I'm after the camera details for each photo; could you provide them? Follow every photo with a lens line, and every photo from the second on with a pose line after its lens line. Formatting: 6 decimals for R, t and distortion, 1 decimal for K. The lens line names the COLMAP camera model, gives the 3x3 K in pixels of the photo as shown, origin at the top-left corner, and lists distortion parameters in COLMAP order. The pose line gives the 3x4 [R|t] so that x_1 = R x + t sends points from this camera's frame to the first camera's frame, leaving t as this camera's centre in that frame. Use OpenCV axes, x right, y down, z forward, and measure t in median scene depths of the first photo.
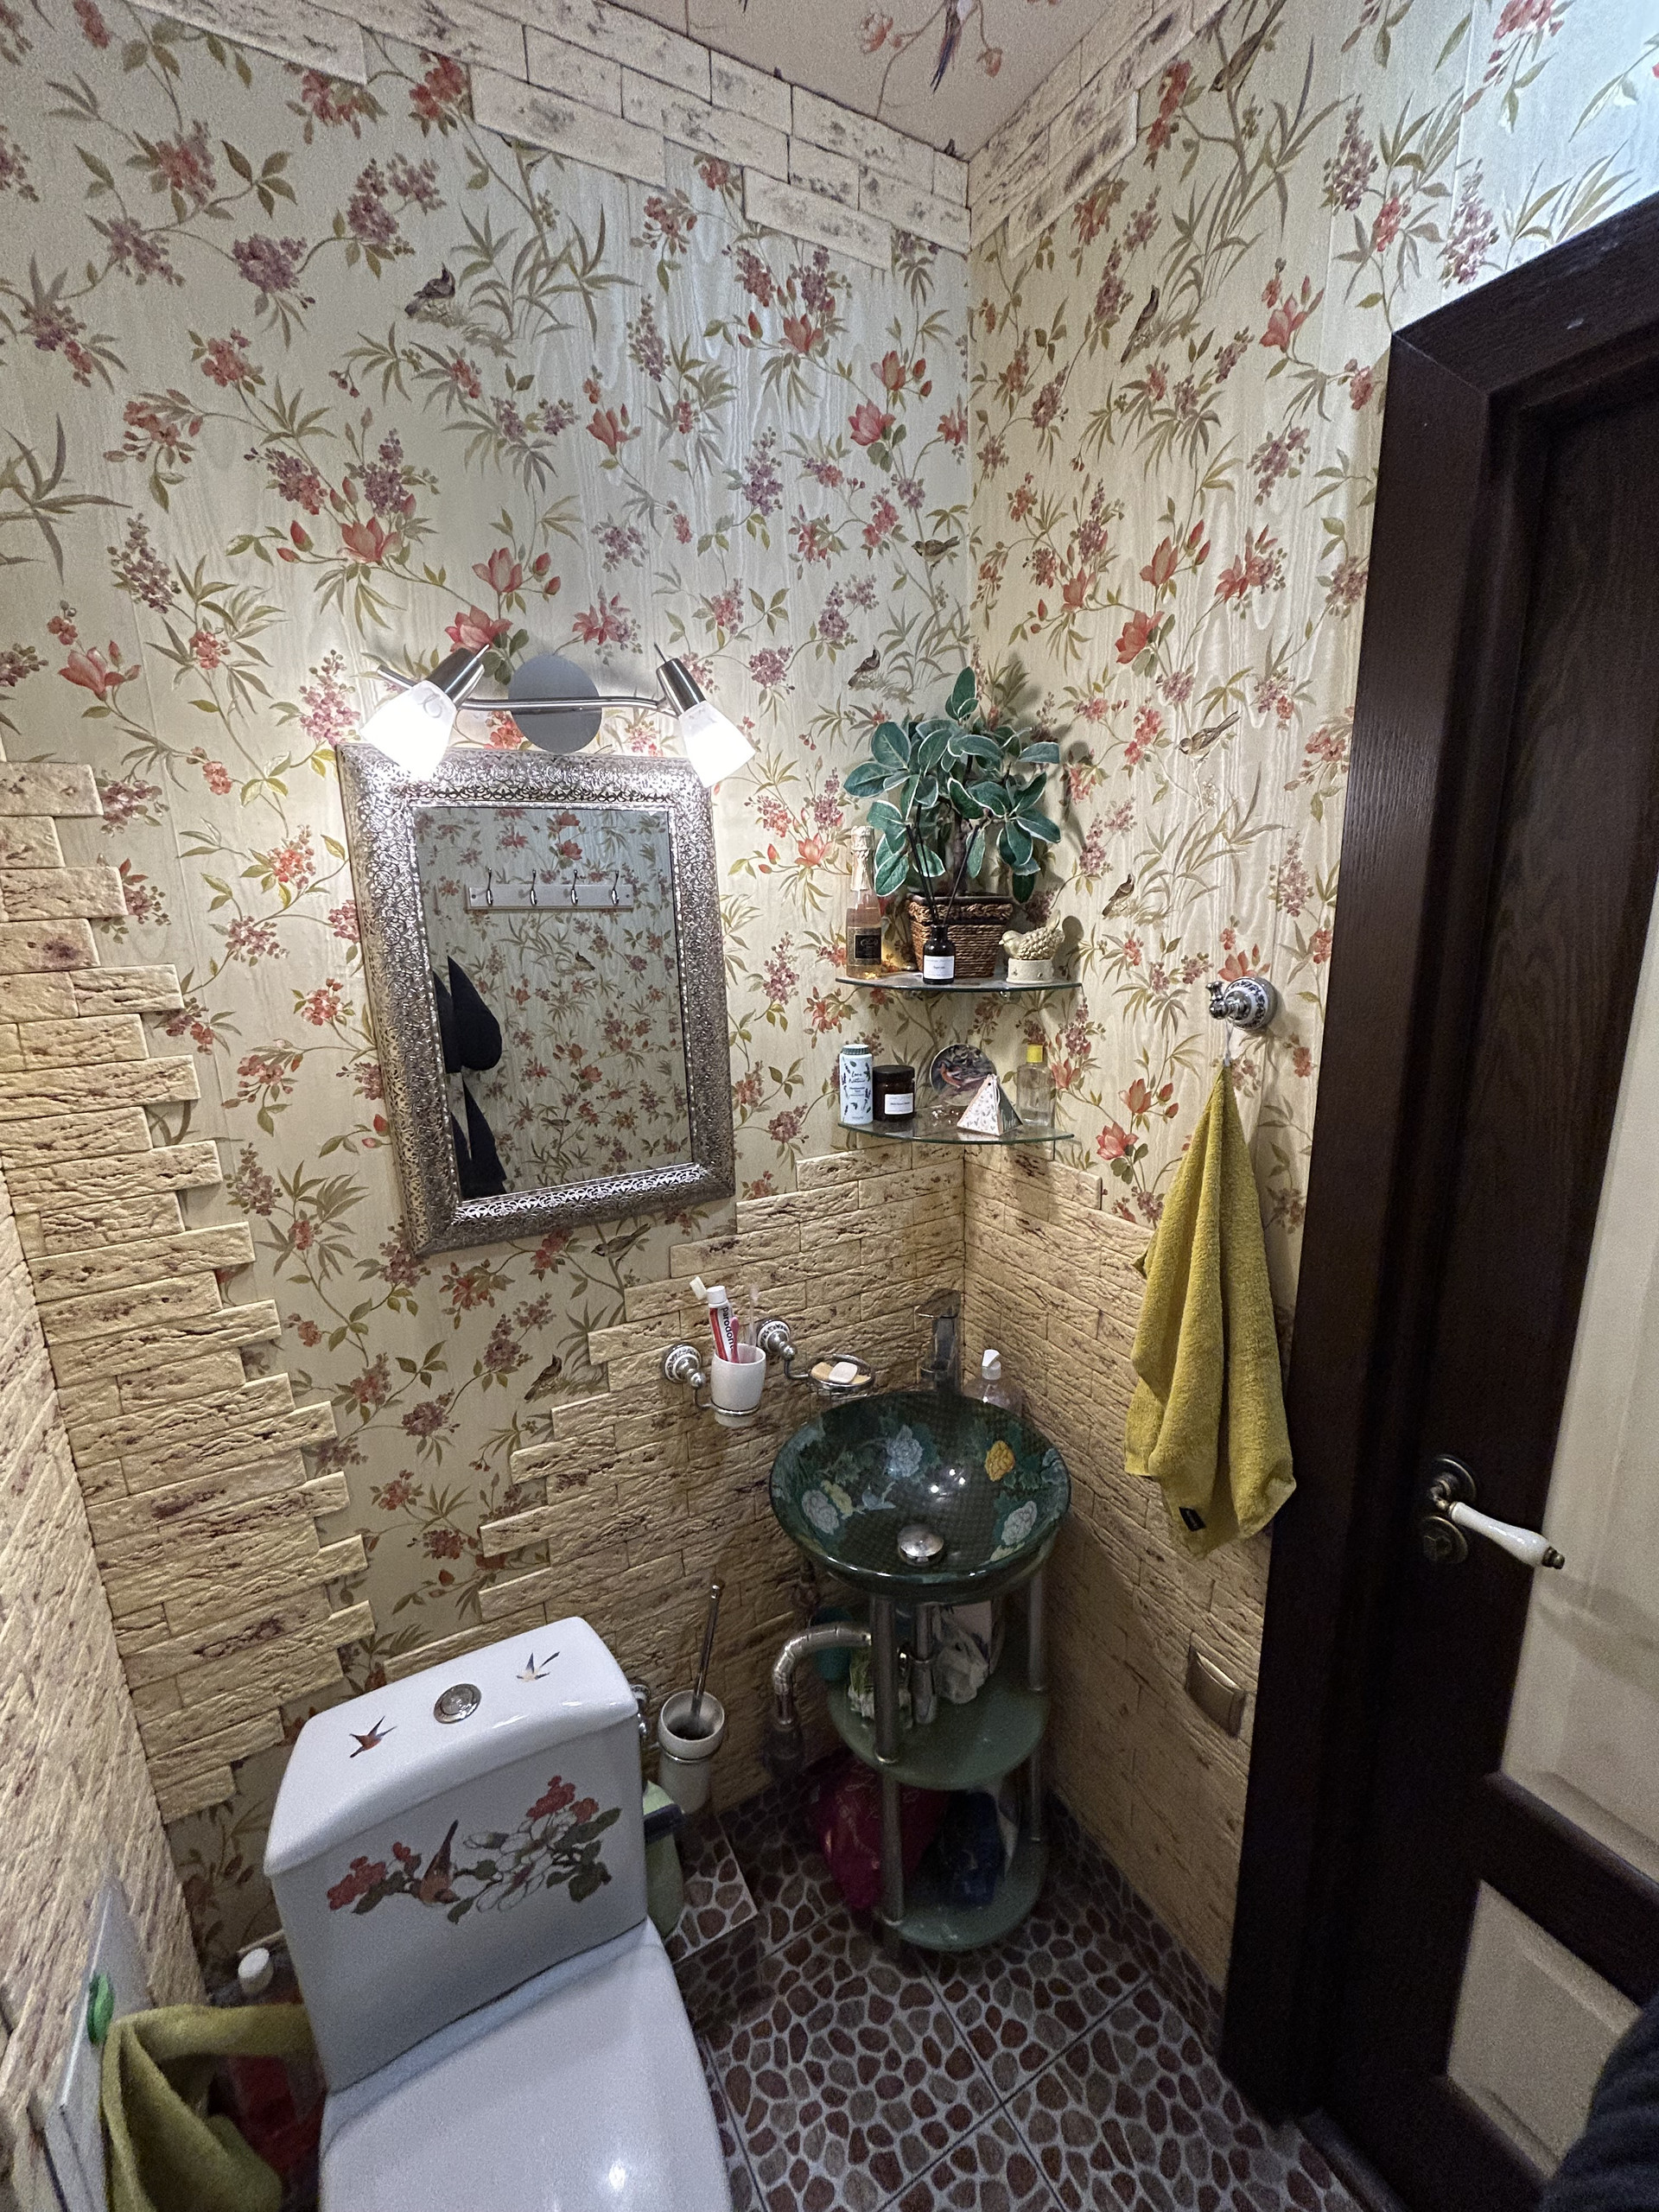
lens RADIAL K [[892.7, 0, 818.2], [0, 892.7, 1110.6], [0, 0, 1]] dist [-0.000143, 0.000168]
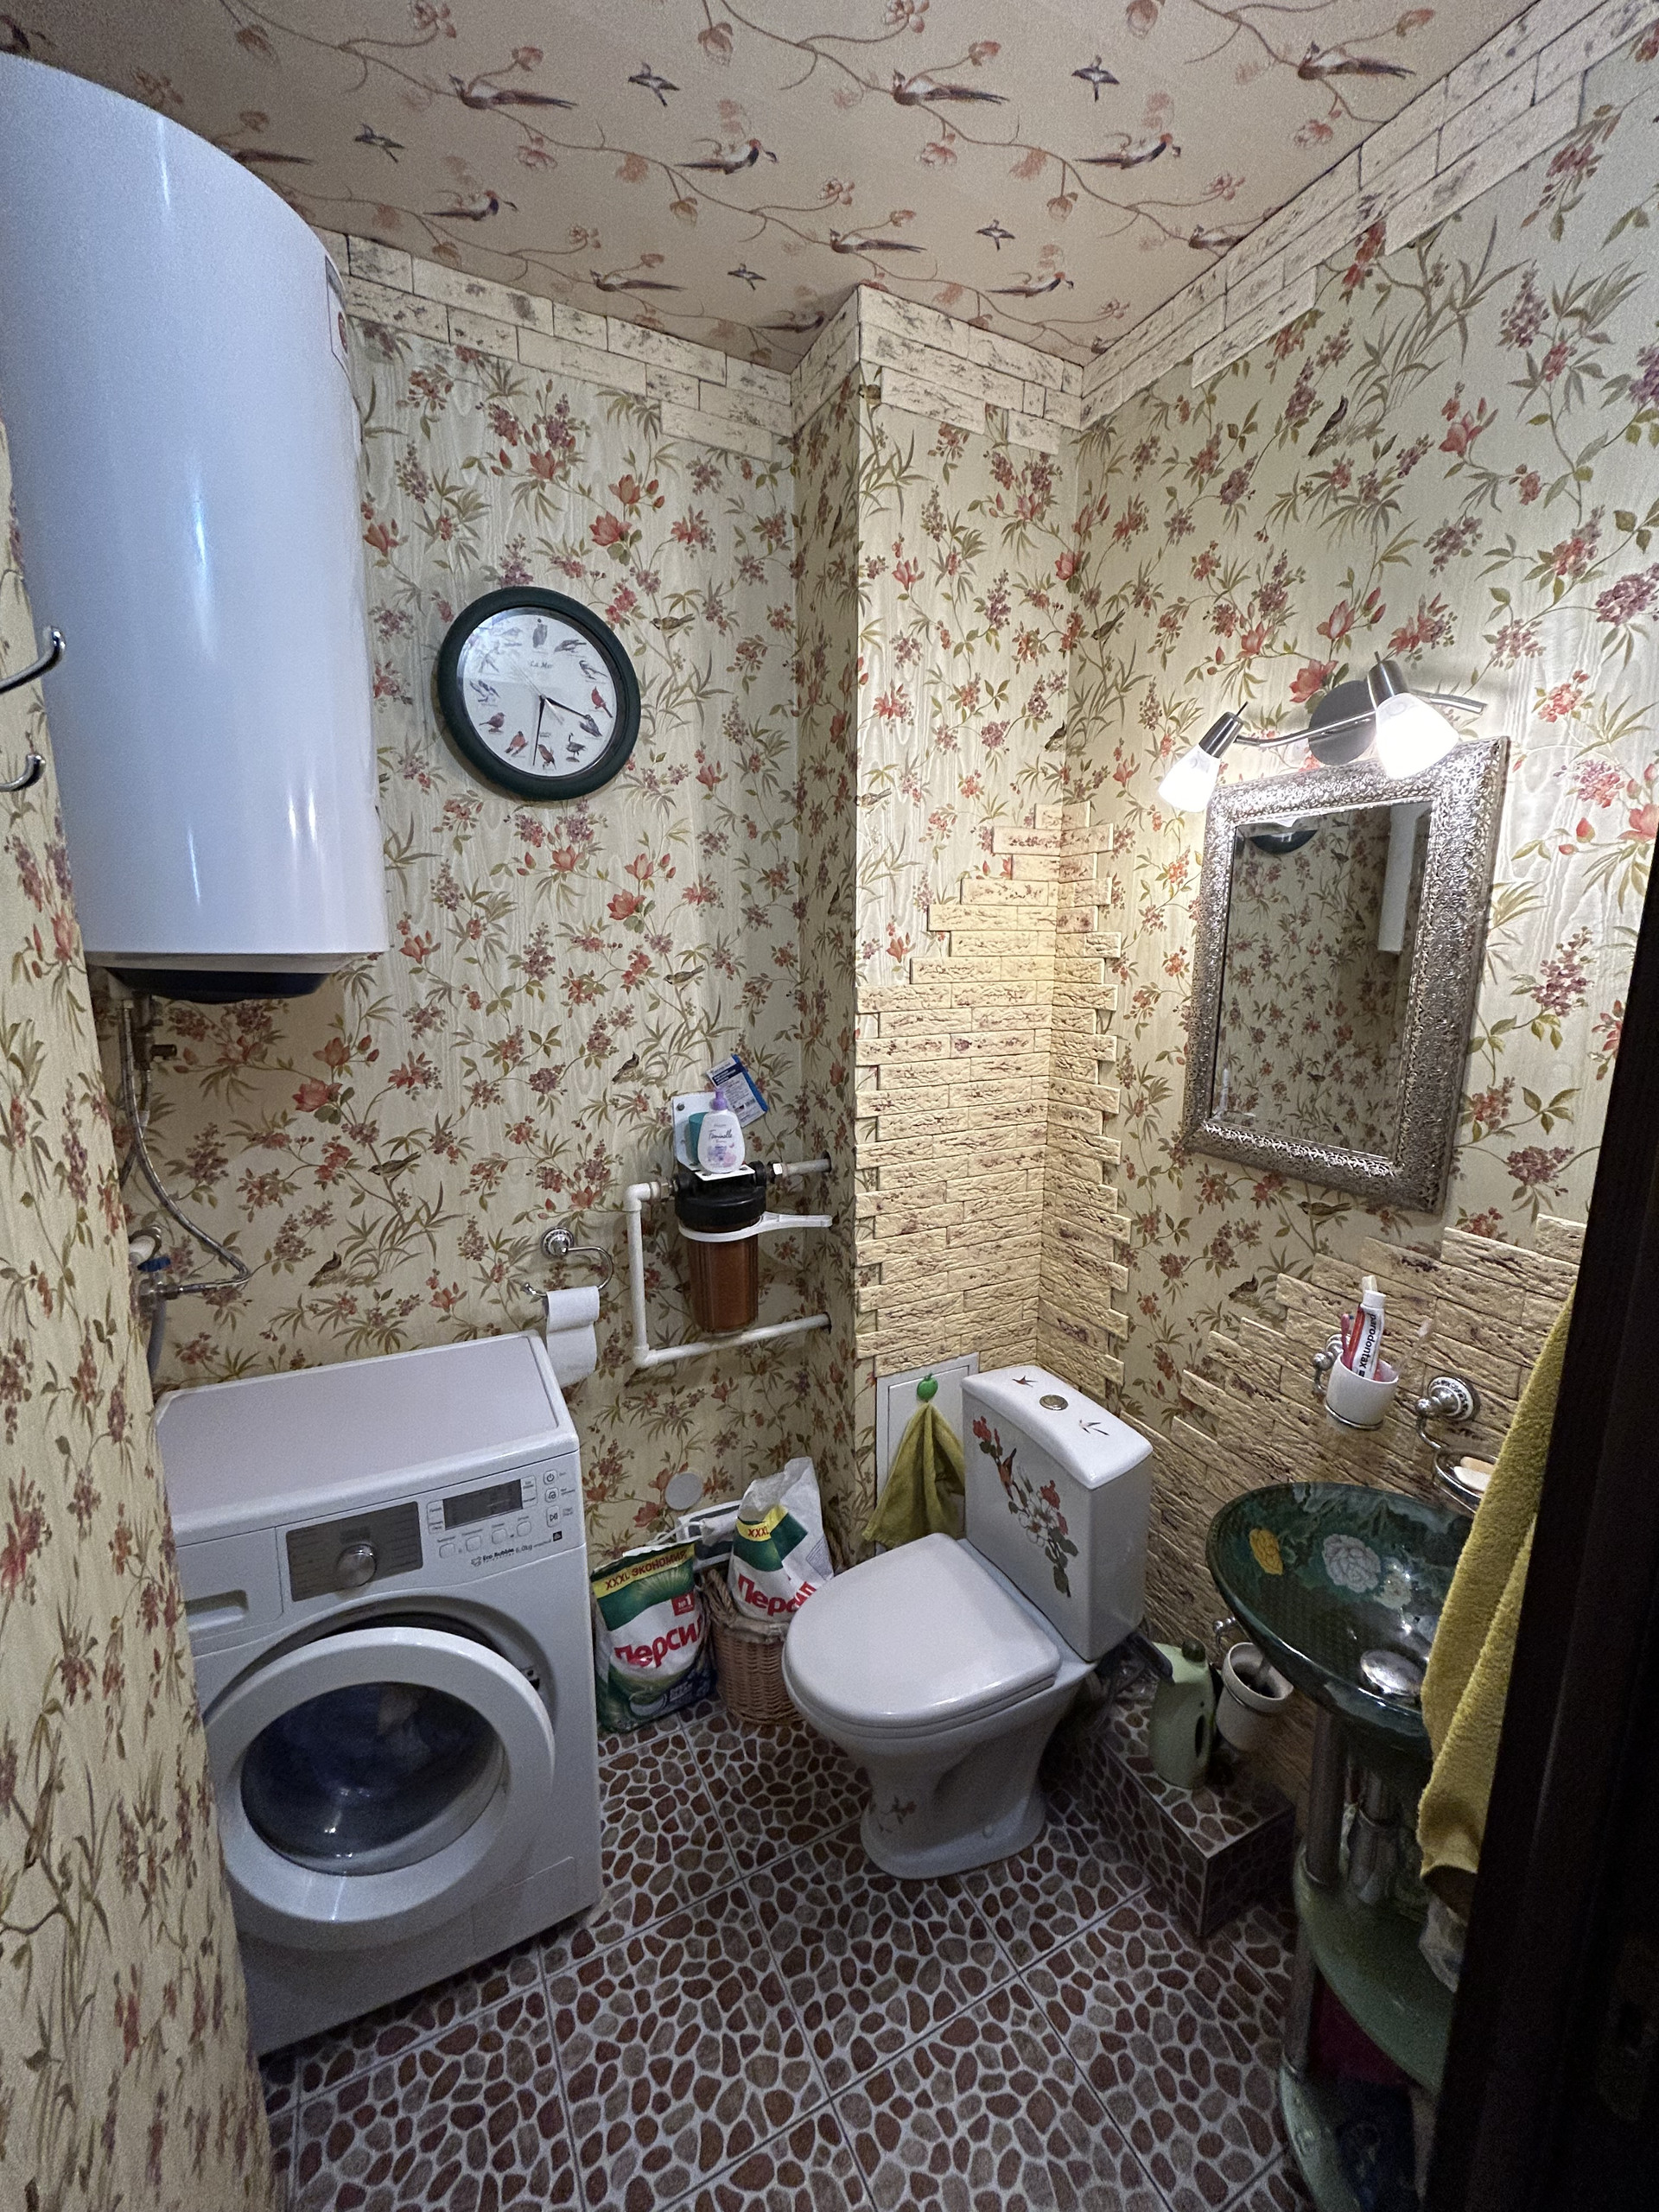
lens RADIAL K [[892.7, 0, 822.4], [0, 892.7, 1104.4], [0, 0, 1]] dist [-0.000143, 0.000168]
pose [[-0.045505, 0.218232, -0.974835, 0.973622], [-0.219013, 0.949925, 0.222879, -0.094303], [0.974660, 0.223644, 0.004569, 0.445243]]
